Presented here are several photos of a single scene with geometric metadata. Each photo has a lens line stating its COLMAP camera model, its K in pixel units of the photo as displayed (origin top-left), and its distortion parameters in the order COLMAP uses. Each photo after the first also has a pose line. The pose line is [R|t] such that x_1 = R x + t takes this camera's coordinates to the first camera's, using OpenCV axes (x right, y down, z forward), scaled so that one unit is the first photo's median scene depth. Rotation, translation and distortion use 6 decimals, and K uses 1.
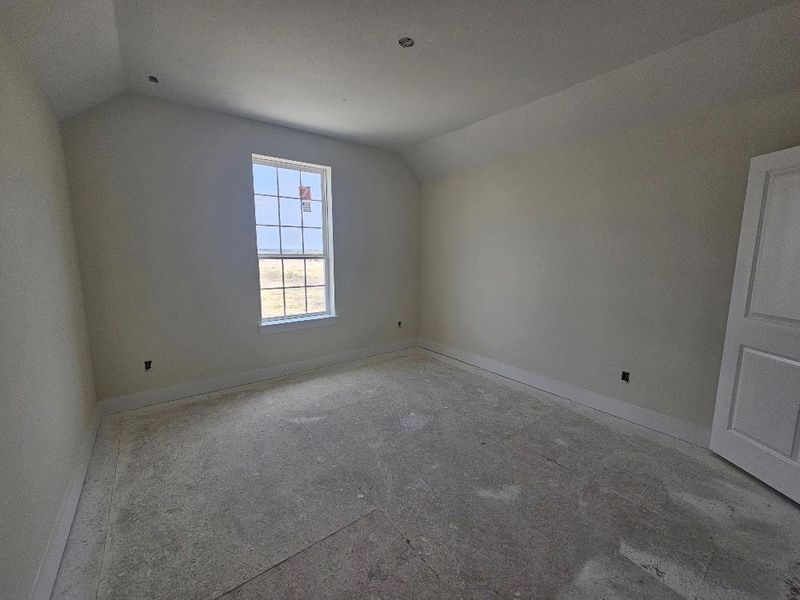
lens RADIAL K [[327.2, 0, 401.1], [0, 327.2, 299.8], [0, 0, 1]] dist [0.000152, 0.000003]
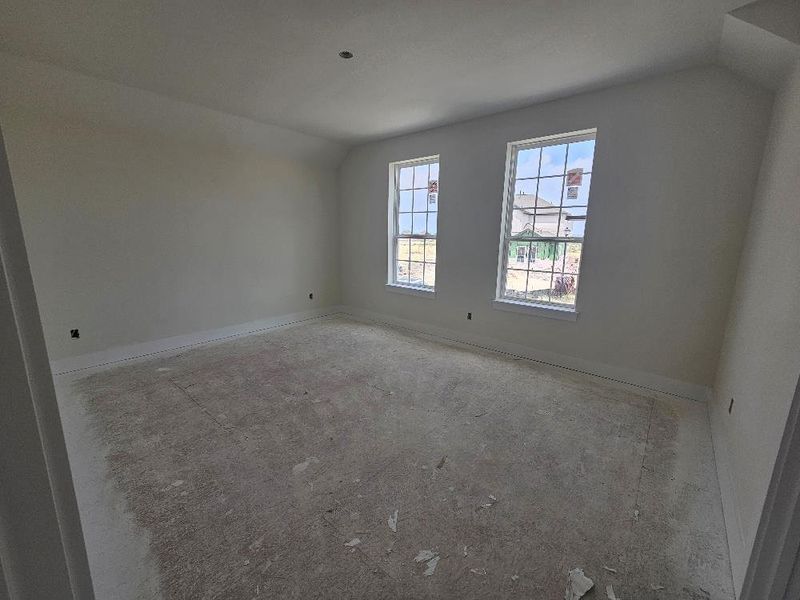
lens RADIAL K [[327.2, 0, 400.5], [0, 327.2, 300.5], [0, 0, 1]] dist [0.000152, 0.000003]
pose [[0.236064, 0.189401, -0.953101, 0.866913], [-0.144896, 0.976717, 0.158206, -0.080546], [0.960874, 0.100754, 0.258011, 0.623378]]
